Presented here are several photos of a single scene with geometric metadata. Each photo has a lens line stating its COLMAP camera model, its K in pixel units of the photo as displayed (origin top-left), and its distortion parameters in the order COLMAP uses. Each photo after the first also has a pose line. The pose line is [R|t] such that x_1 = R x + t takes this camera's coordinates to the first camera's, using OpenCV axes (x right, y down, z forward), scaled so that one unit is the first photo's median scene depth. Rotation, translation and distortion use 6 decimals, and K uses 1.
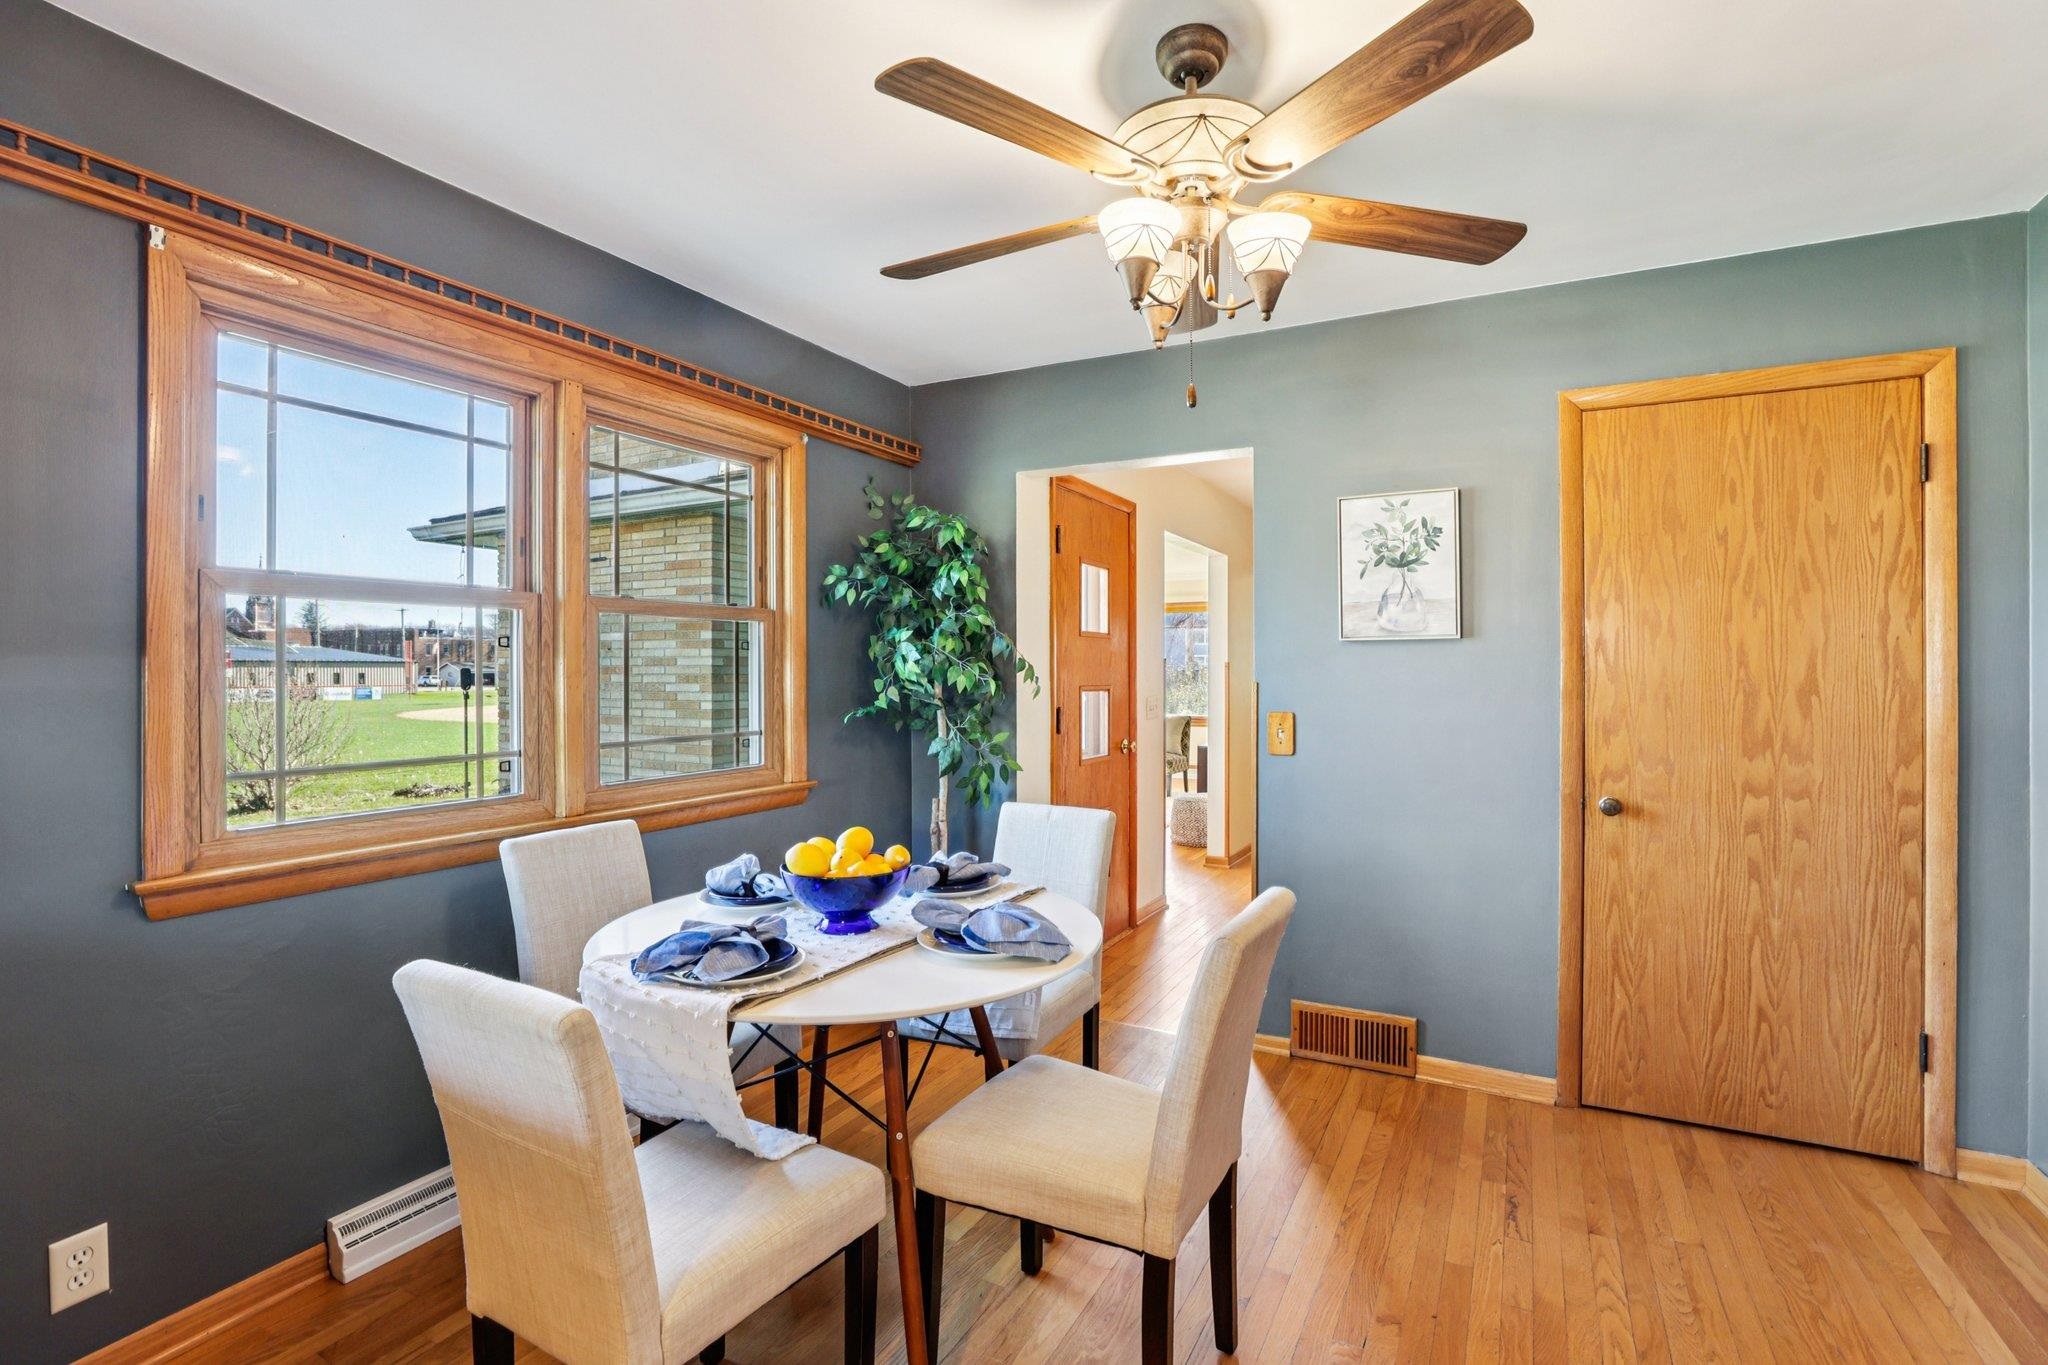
lens RADIAL K [[951.9, 0, 1015.8], [0, 951.9, 670.0], [0, 0, 1]] dist [-0.033404, 0.009469]
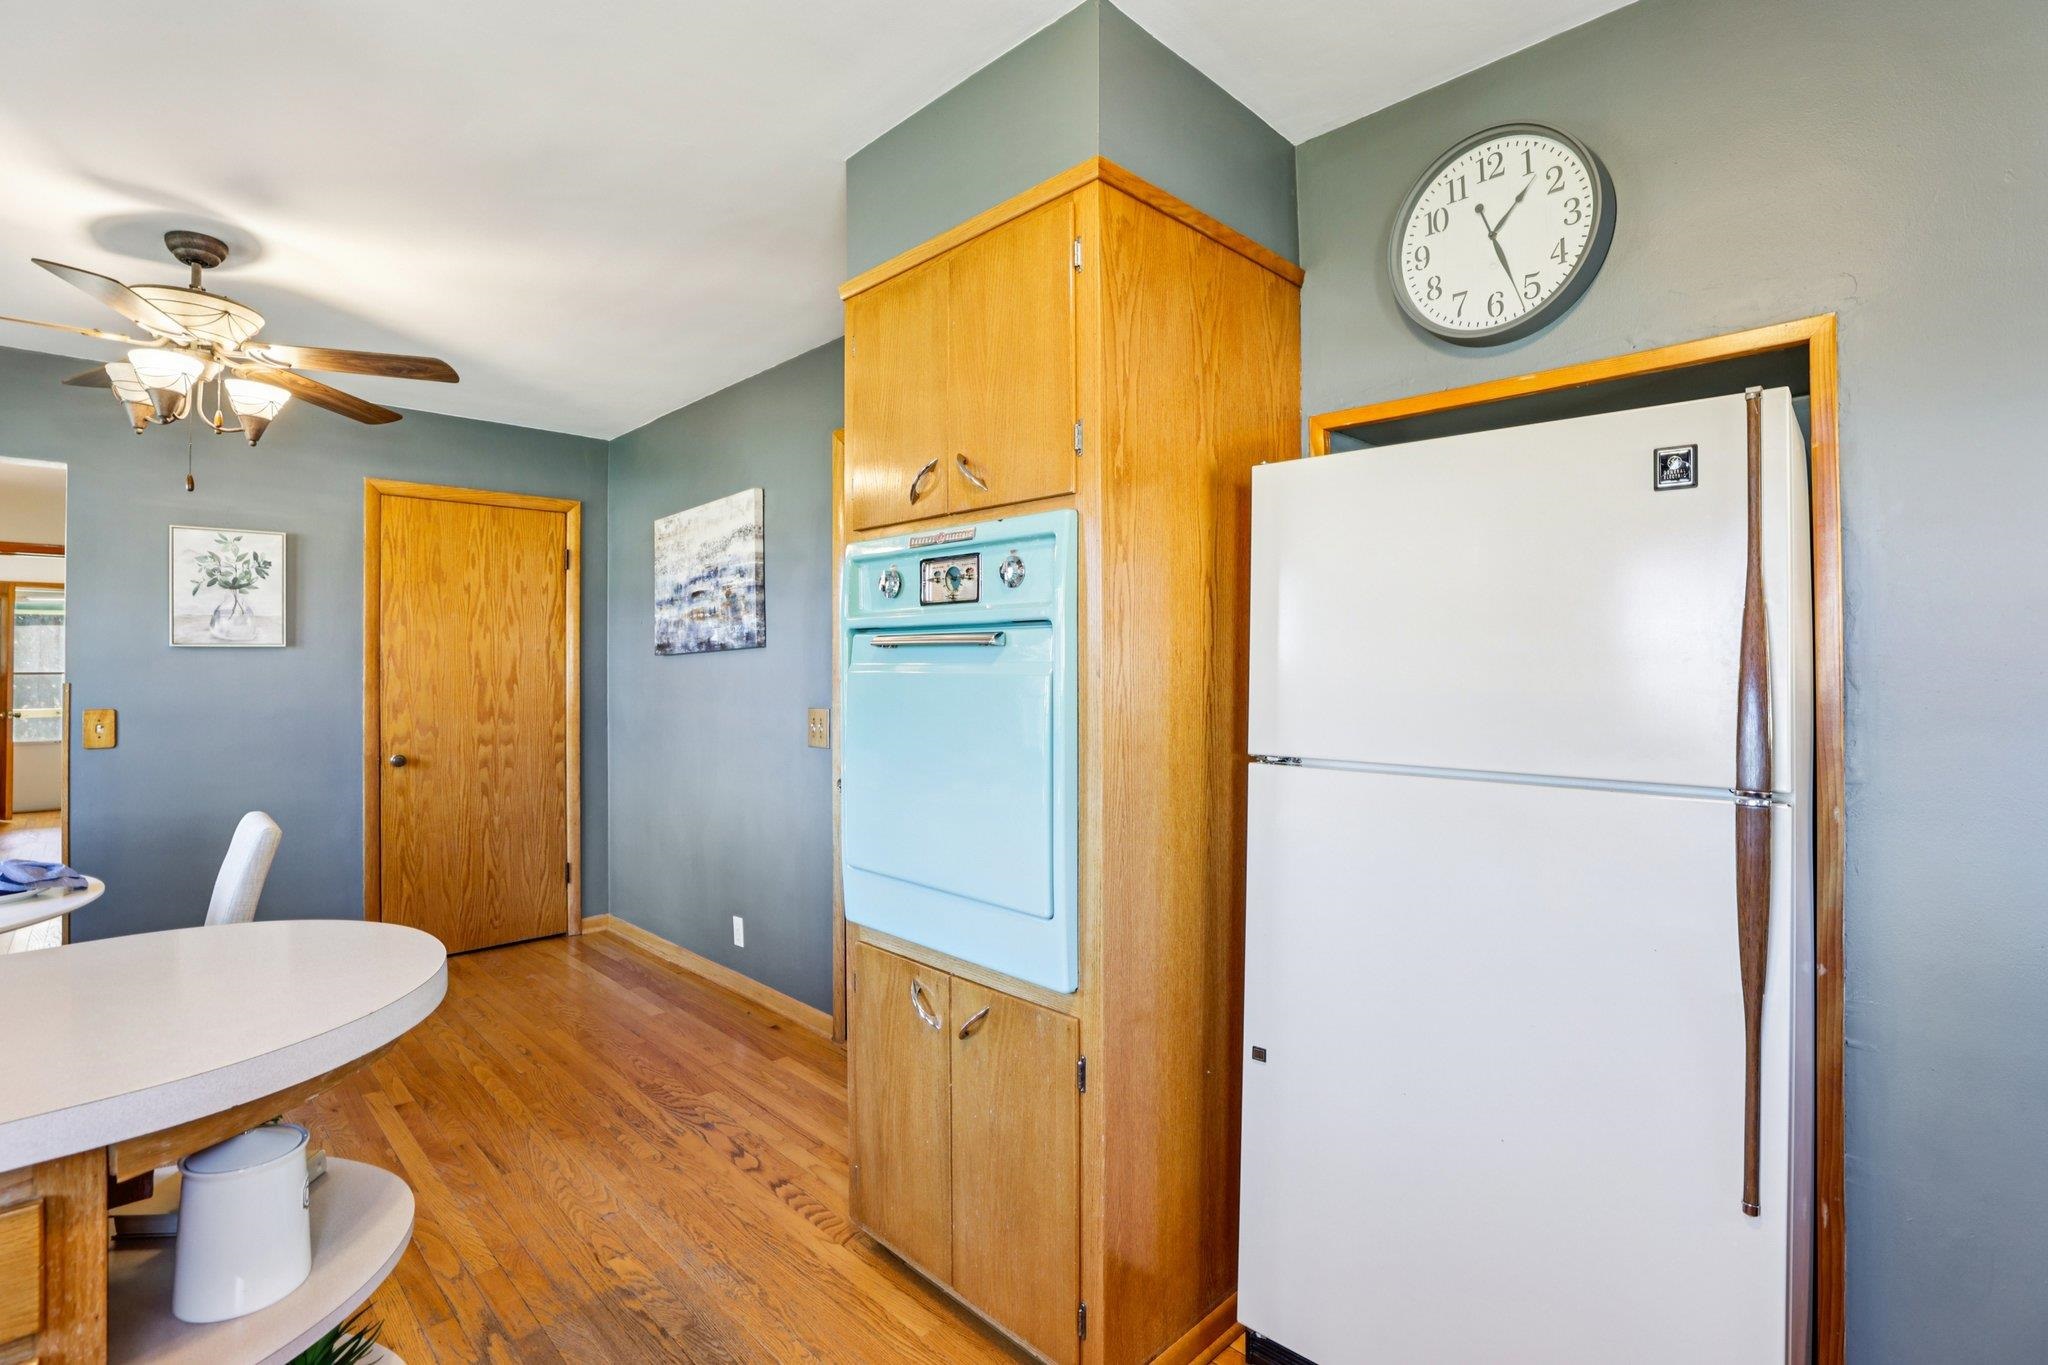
lens RADIAL K [[951.9, 0, 1033.9], [0, 951.9, 656.3], [0, 0, 1]] dist [-0.033404, 0.009469]
pose [[0.297541, 0.009199, 0.954665, -0.487706], [0.005055, 0.999924, -0.011210, 0.000078], [-0.954696, 0.008161, 0.297472, -0.407256]]
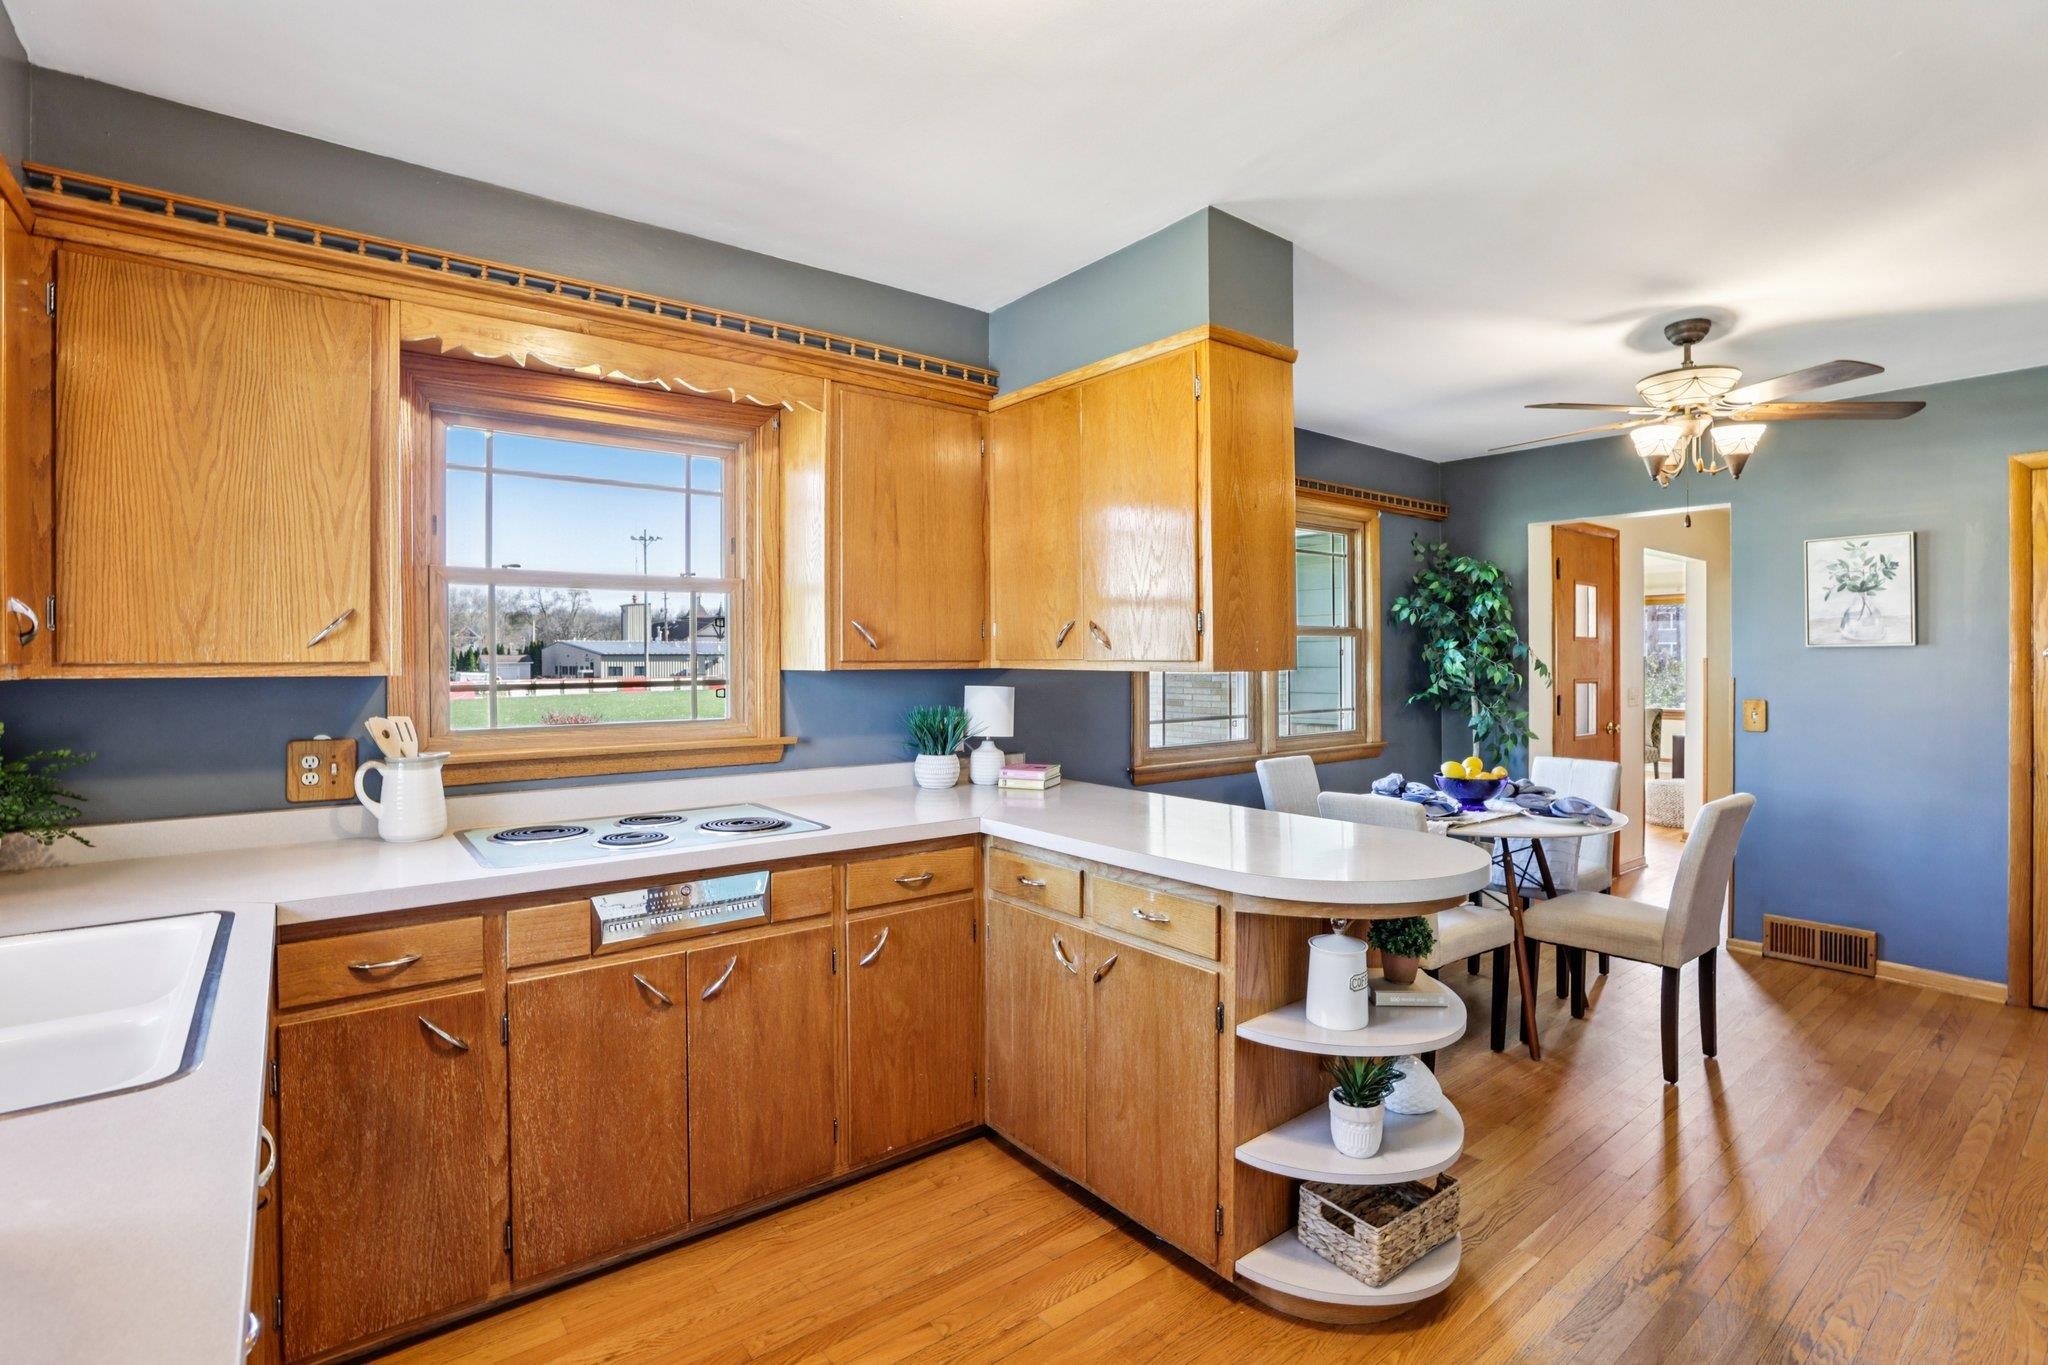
lens RADIAL K [[951.9, 0, 1038.9], [0, 951.9, 664.2], [0, 0, 1]] dist [-0.033404, 0.009469]
pose [[0.922483, -0.000455, -0.386038, -0.165204], [0.001898, 0.999993, 0.003355, -0.014112], [0.386033, -0.003828, 0.922477, -0.702976]]
